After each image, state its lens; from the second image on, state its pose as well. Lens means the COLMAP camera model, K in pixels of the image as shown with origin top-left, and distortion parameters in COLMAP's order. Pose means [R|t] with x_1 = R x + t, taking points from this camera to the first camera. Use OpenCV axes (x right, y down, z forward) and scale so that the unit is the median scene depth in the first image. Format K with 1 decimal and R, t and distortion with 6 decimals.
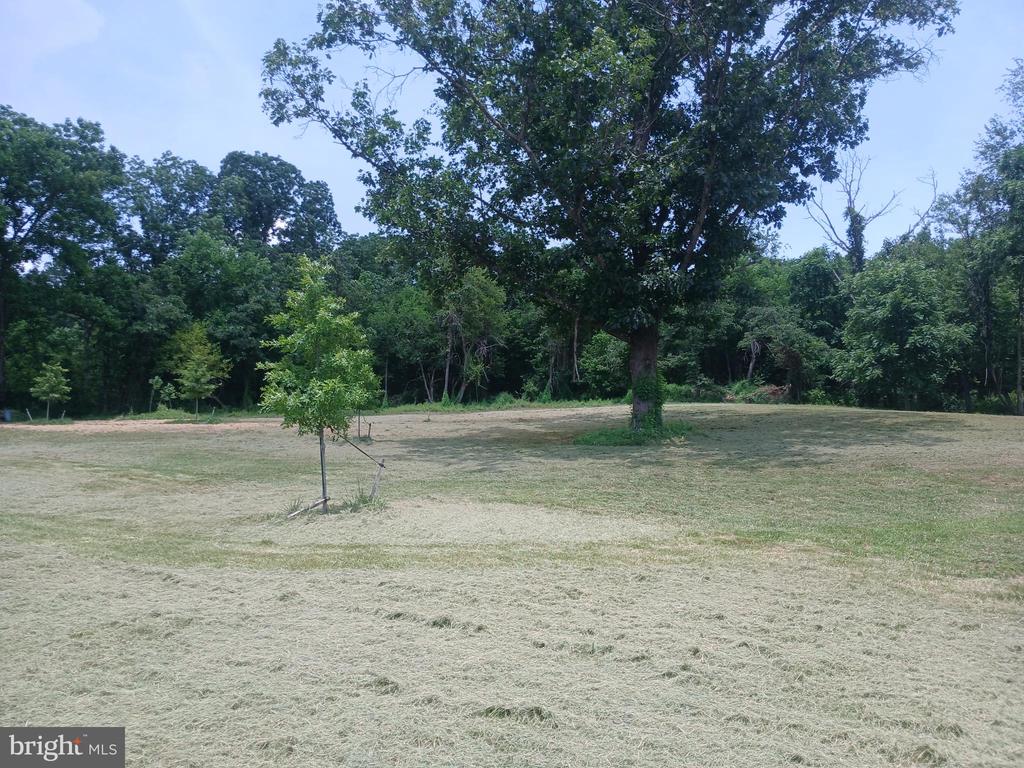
lens RADIAL K [[773.8, 0, 508.4], [0, 773.8, 368.5], [0, 0, 1]] dist [0.090291, -0.172913]
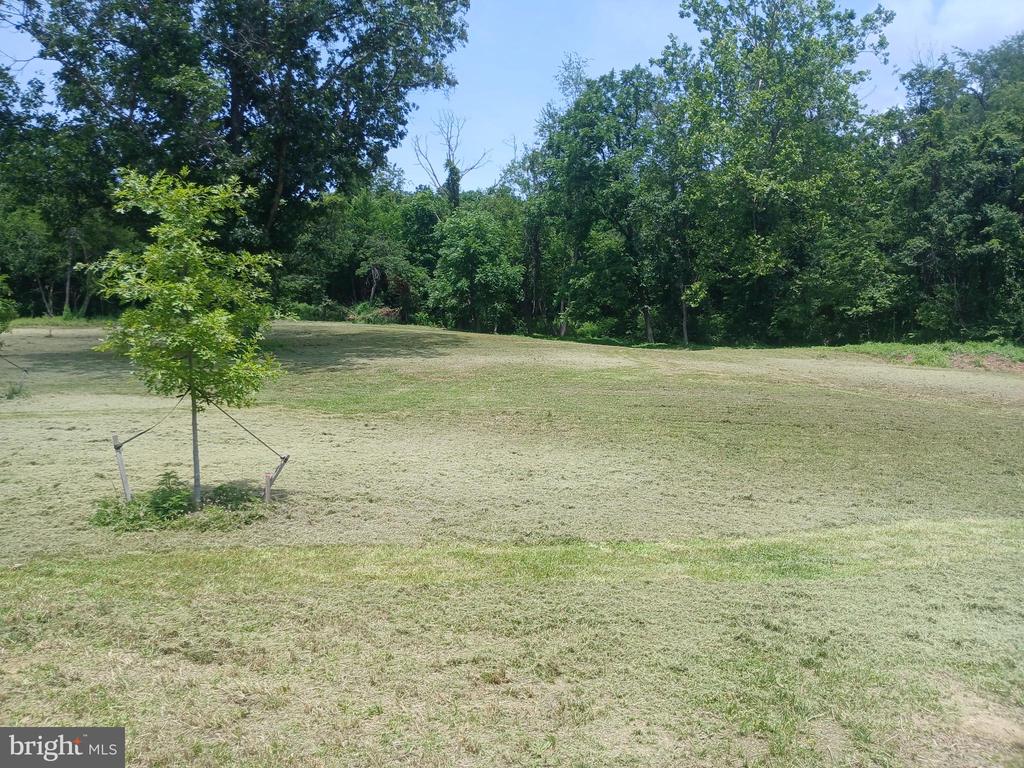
lens RADIAL K [[771.8, 0, 512.7], [0, 771.8, 405.2], [0, 0, 1]] dist [0.030328, -0.071719]
pose [[0.904896, -0.026944, 0.424778, 0.012276], [-0.040397, 0.988052, 0.148732, -0.015062], [-0.423710, -0.151747, 0.892996, -0.155087]]
